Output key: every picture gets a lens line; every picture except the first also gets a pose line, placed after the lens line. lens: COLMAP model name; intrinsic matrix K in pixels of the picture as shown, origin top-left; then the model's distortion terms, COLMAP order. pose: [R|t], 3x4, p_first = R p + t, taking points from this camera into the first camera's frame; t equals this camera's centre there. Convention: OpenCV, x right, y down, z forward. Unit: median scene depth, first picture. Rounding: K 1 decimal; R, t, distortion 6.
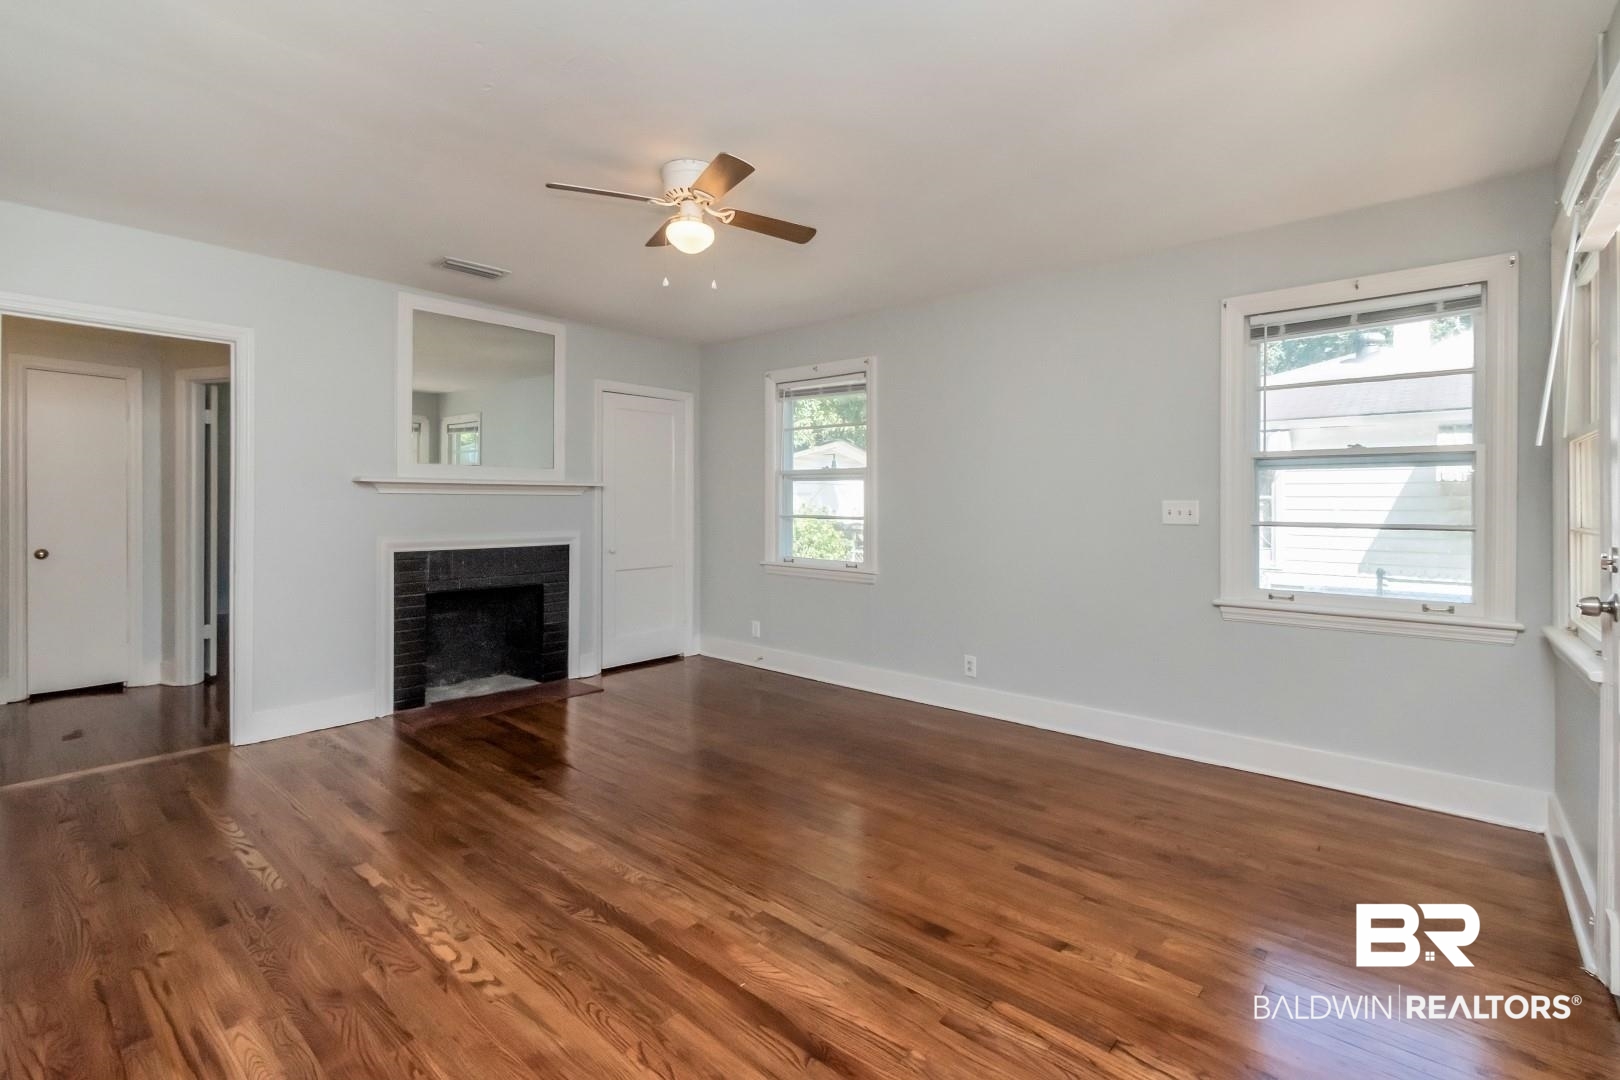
lens RADIAL K [[736.8, 0, 809.0], [0, 736.8, 499.3], [0, 0, 1]] dist [-0.000292, 0.000035]
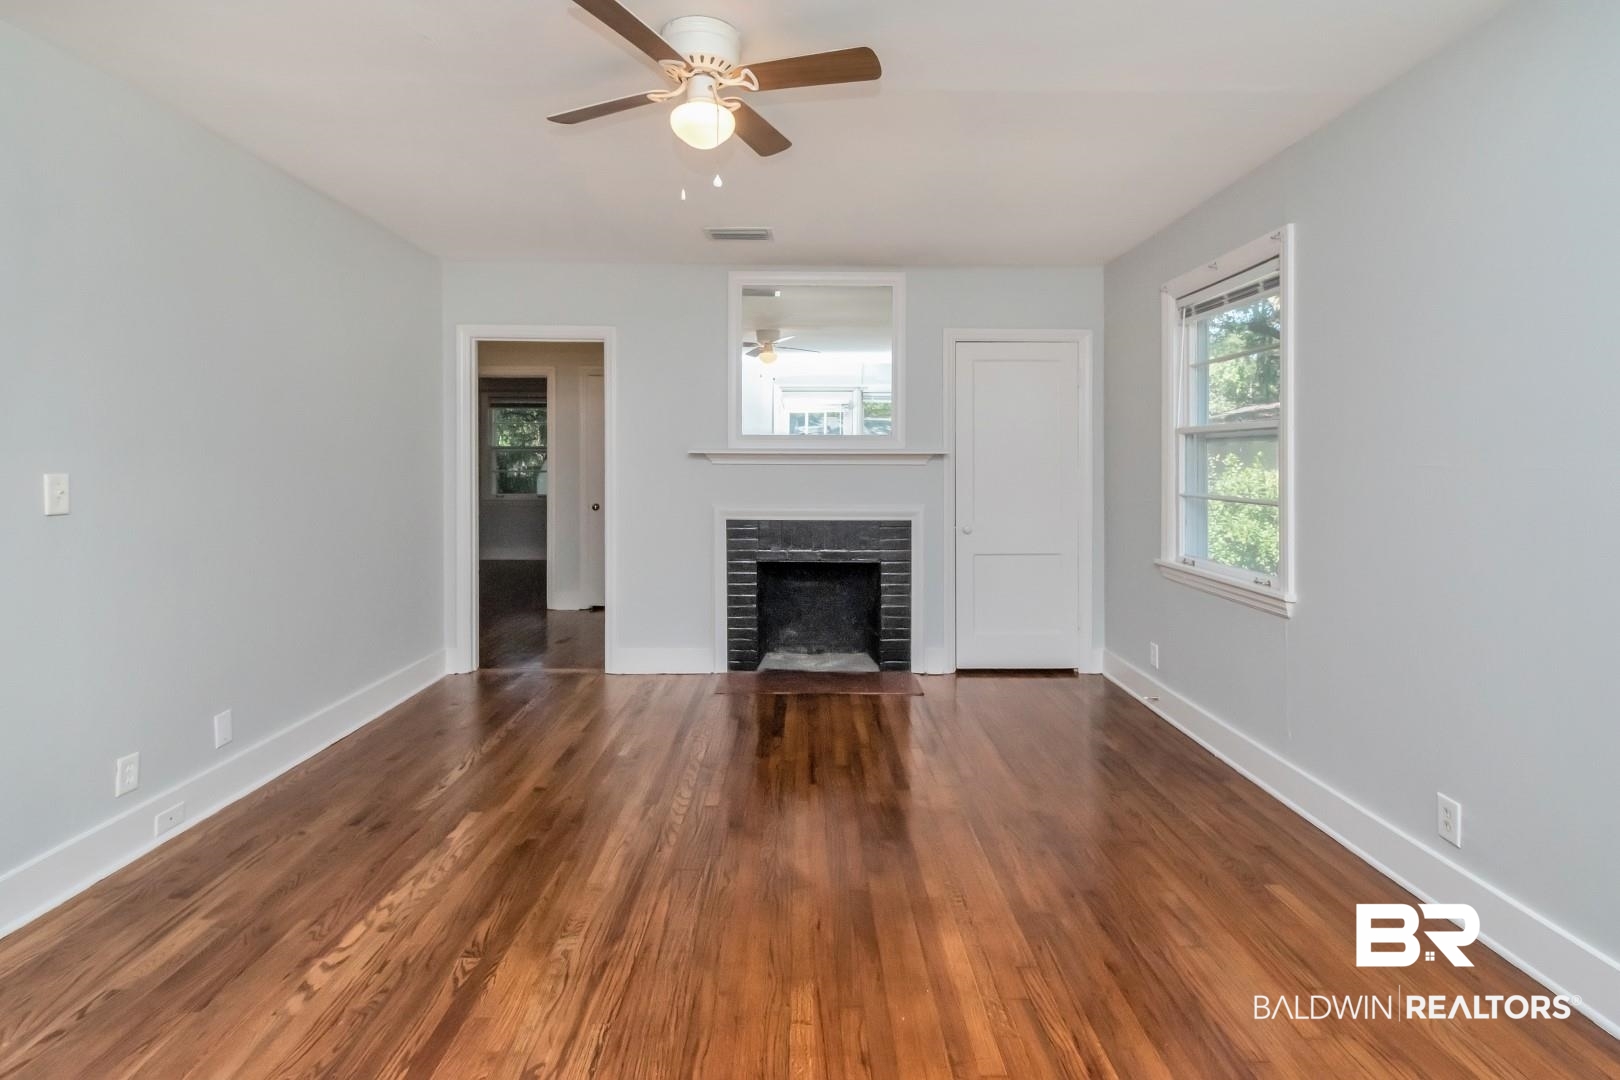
lens RADIAL K [[749.6, 0, 812.2], [0, 749.6, 466.6], [0, 0, 1]] dist [-0.000476, -0.000131]
pose [[0.669046, 0.001809, -0.743218, 0.334273], [0.001435, 0.999992, 0.003726, -0.008174], [0.743219, -0.003560, 0.669038, 0.396975]]
